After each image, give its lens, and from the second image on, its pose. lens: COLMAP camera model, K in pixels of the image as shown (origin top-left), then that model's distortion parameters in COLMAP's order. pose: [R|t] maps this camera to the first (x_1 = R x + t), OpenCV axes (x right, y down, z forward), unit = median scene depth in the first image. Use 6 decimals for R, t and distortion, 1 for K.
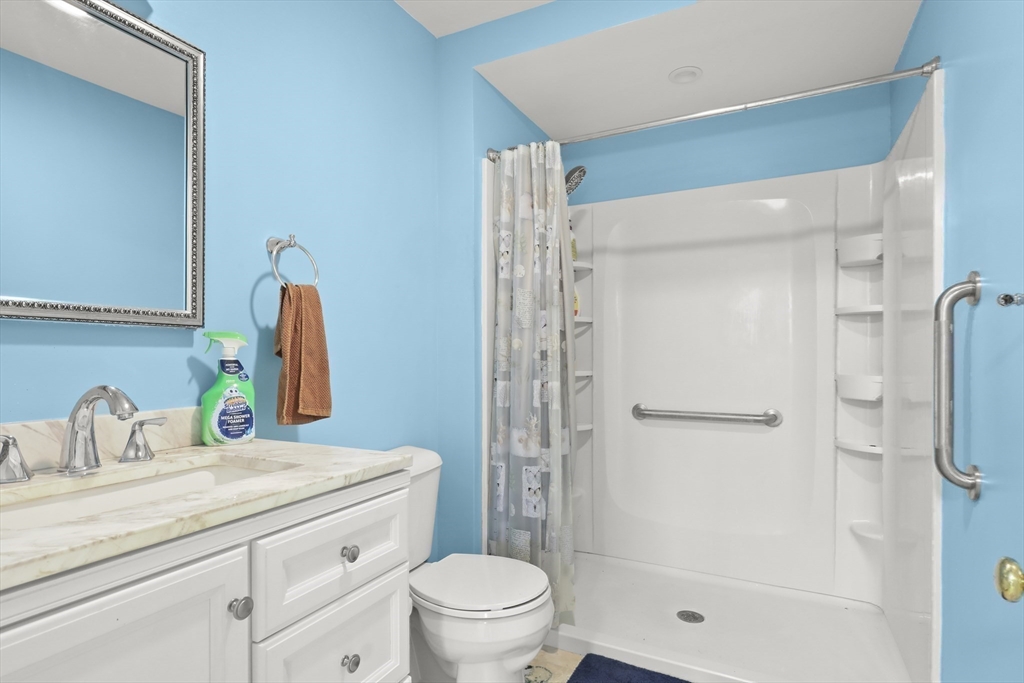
lens RADIAL K [[547.0, 0, 512.0], [0, 547.0, 346.5], [0, 0, 1]] dist [0.000671, 0.000178]
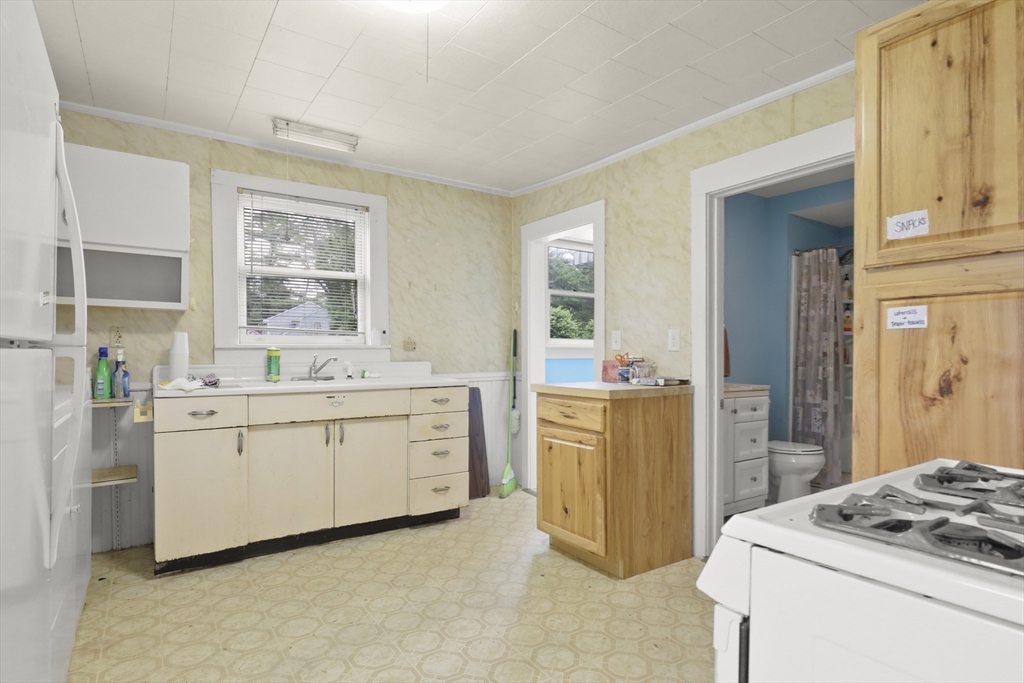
lens RADIAL K [[547.0, 0, 519.0], [0, 547.0, 357.2], [0, 0, 1]] dist [0.000671, 0.000178]
pose [[0.885536, 0.015460, -0.464313, -0.003570], [-0.006638, 0.999765, 0.020628, -0.007114], [0.464523, -0.015184, 0.885431, -1.309764]]
